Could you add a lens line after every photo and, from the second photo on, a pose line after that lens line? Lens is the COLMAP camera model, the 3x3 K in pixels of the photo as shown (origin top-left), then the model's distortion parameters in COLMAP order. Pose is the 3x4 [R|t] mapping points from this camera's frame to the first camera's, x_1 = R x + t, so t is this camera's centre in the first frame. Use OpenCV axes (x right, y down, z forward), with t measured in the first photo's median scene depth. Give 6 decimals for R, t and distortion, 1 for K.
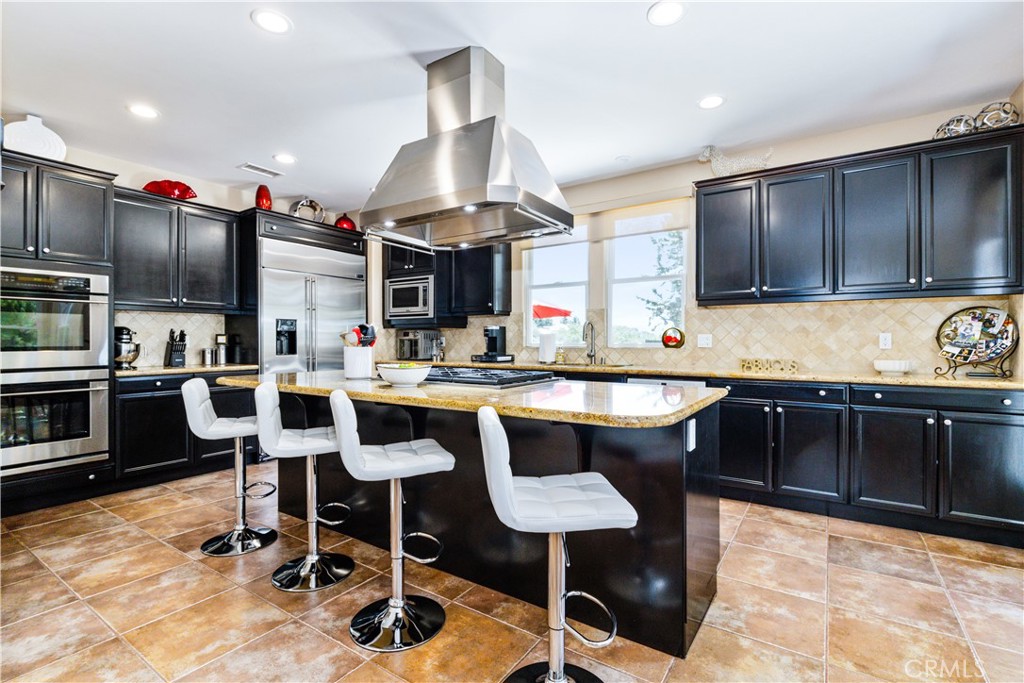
lens RADIAL K [[460.8, 0, 515.9], [0, 460.8, 340.1], [0, 0, 1]] dist [0.003941, -0.002313]
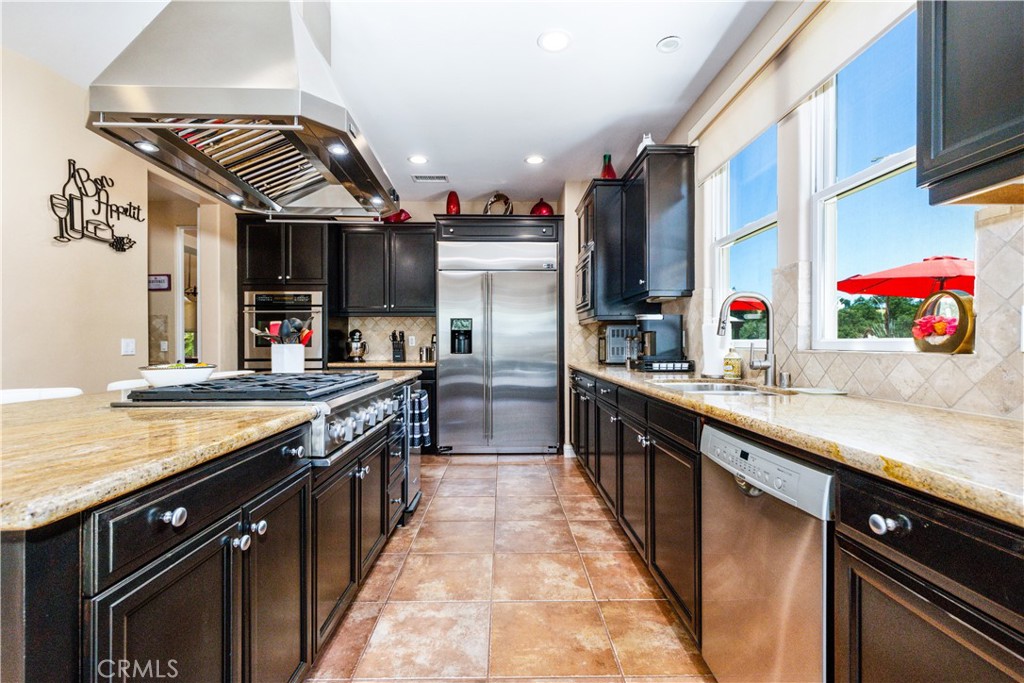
lens RADIAL K [[460.8, 0, 515.2], [0, 460.8, 343.0], [0, 0, 1]] dist [0.003941, -0.002313]
pose [[0.583000, -0.000677, -0.812472, 0.390232], [0.003857, 0.999991, 0.001934, 0.007037], [0.812463, -0.004261, 0.582997, 0.506711]]
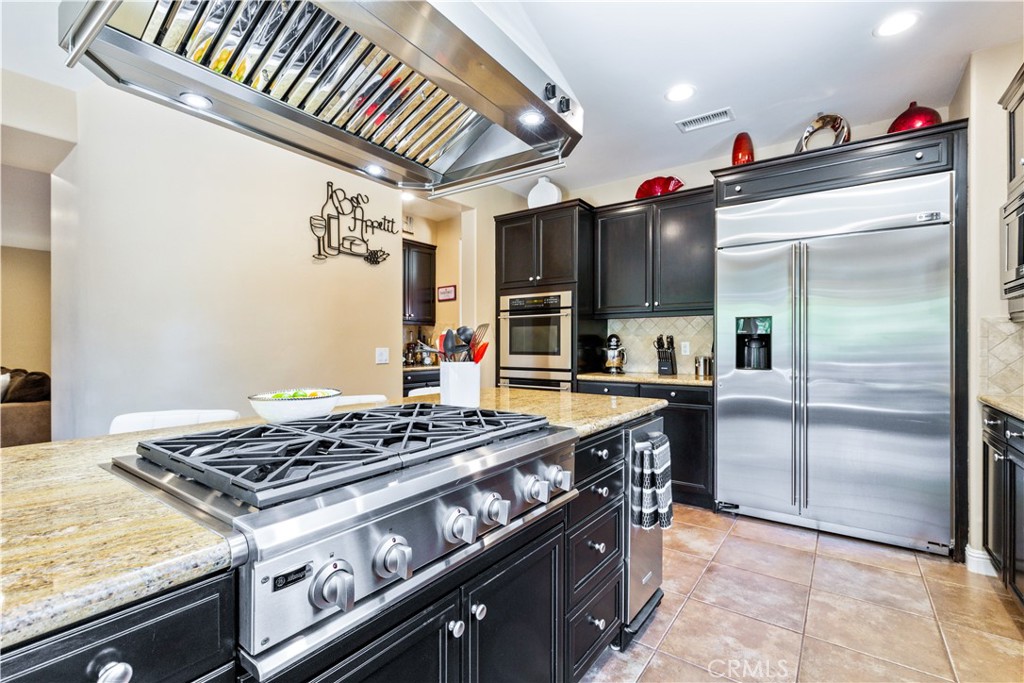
lens RADIAL K [[460.8, 0, 509.0], [0, 460.8, 344.2], [0, 0, 1]] dist [0.003941, -0.002313]
pose [[-0.036659, 0.002683, -0.999324, 0.191865], [0.004025, 0.999989, 0.002537, -0.008033], [0.999320, -0.003929, -0.036669, 0.665294]]
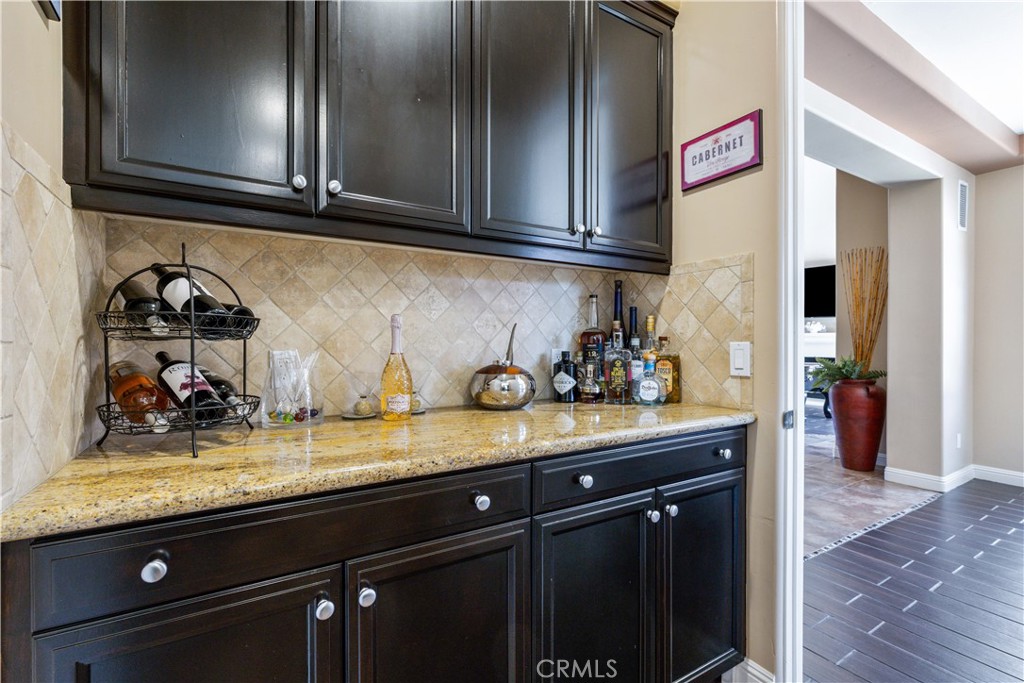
lens RADIAL K [[460.8, 0, 508.6], [0, 460.8, 340.6], [0, 0, 1]] dist [0.003941, -0.002313]
pose [[-0.414364, 0.002602, -0.910107, -0.658555], [0.003779, 0.999992, 0.001138, -0.001472], [0.910103, -0.002968, -0.414371, 0.452109]]
